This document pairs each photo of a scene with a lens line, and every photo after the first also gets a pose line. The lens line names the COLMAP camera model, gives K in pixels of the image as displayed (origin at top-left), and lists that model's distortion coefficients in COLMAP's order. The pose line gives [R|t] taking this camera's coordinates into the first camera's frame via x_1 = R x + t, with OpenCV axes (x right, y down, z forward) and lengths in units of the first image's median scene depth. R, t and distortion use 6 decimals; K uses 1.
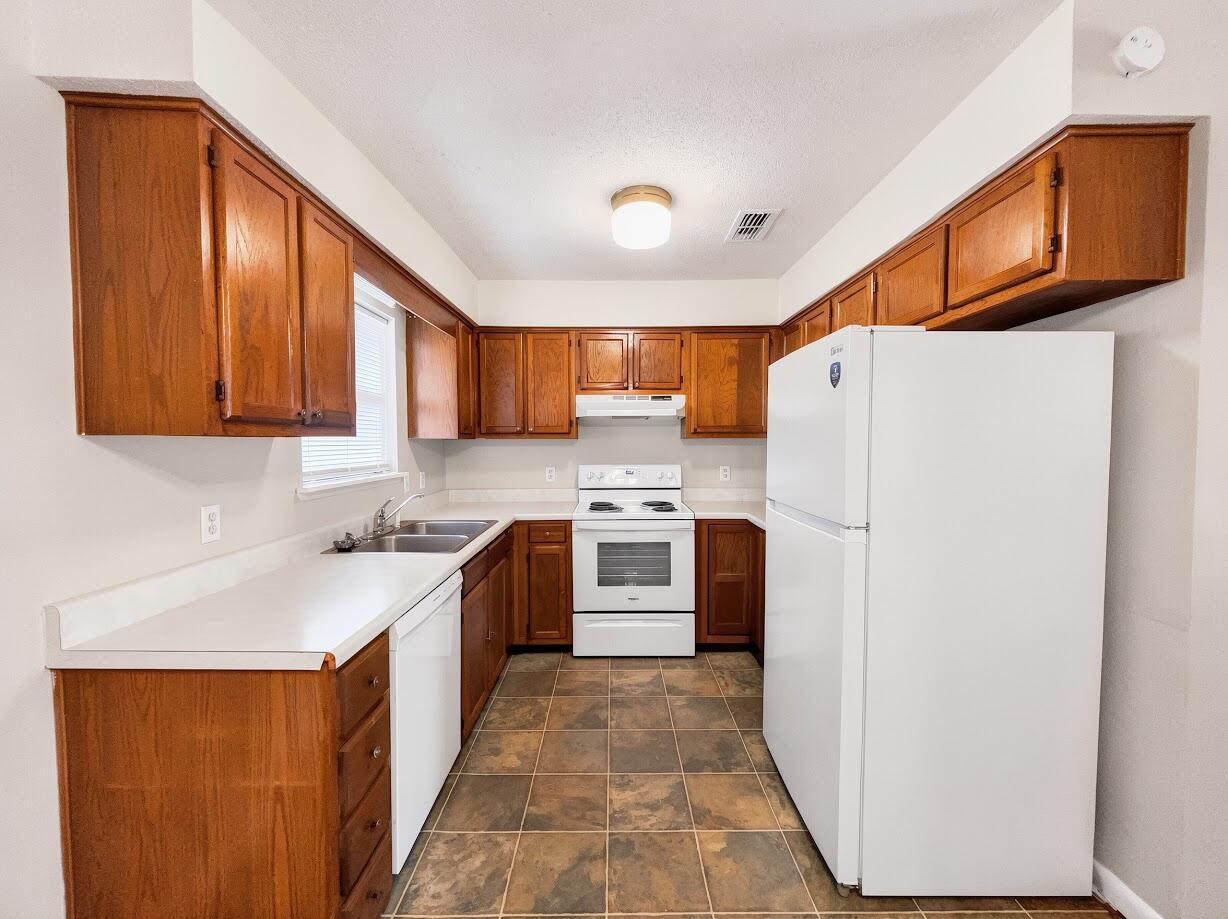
lens RADIAL K [[489.3, 0, 610.9], [0, 489.3, 461.1], [0, 0, 1]] dist [0.000380, 0.000218]
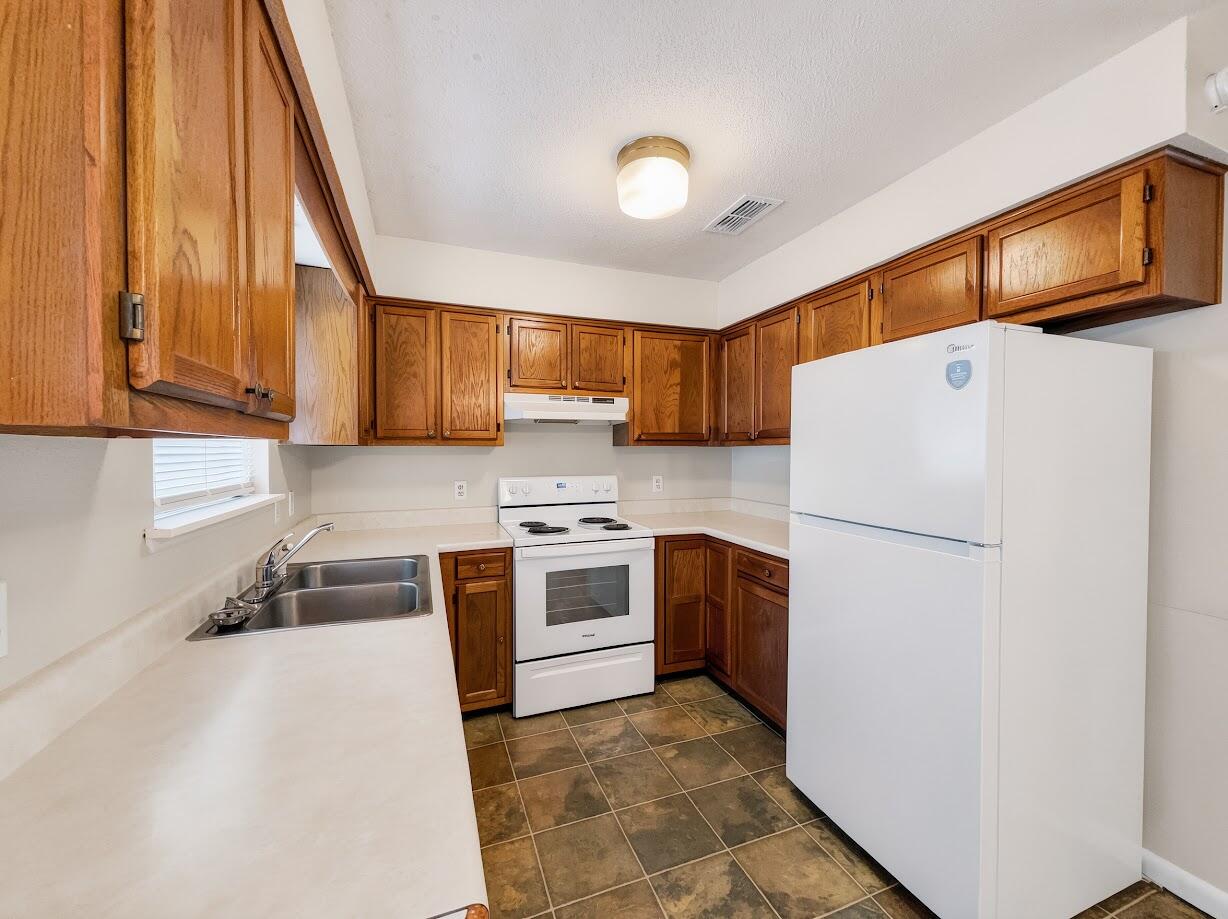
lens RADIAL K [[494.8, 0, 612.8], [0, 494.8, 461.4], [0, 0, 1]] dist [0.009090, 0.000067]
pose [[0.933227, -0.005132, 0.359251, -0.222819], [0.012187, 0.999775, -0.017376, -0.003837], [-0.359081, 0.020594, 0.933079, 0.180505]]
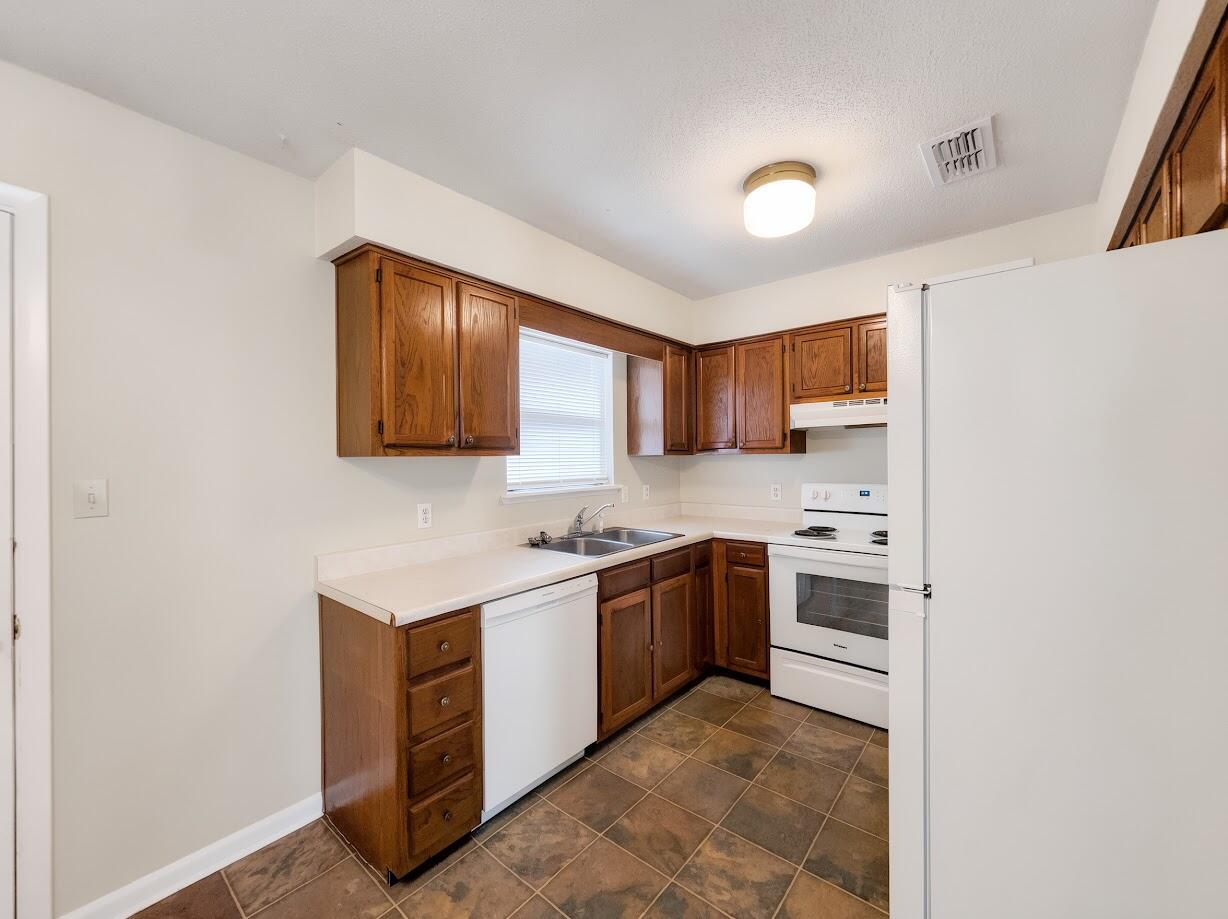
lens RADIAL K [[491.4, 0, 619.1], [0, 491.4, 462.2], [0, 0, 1]] dist [-0.000262, 0.000110]
pose [[0.775153, -0.003150, -0.631766, 0.284289], [-0.015430, 0.999595, -0.023916, -0.003093], [0.631585, 0.028287, 0.774790, 0.111511]]
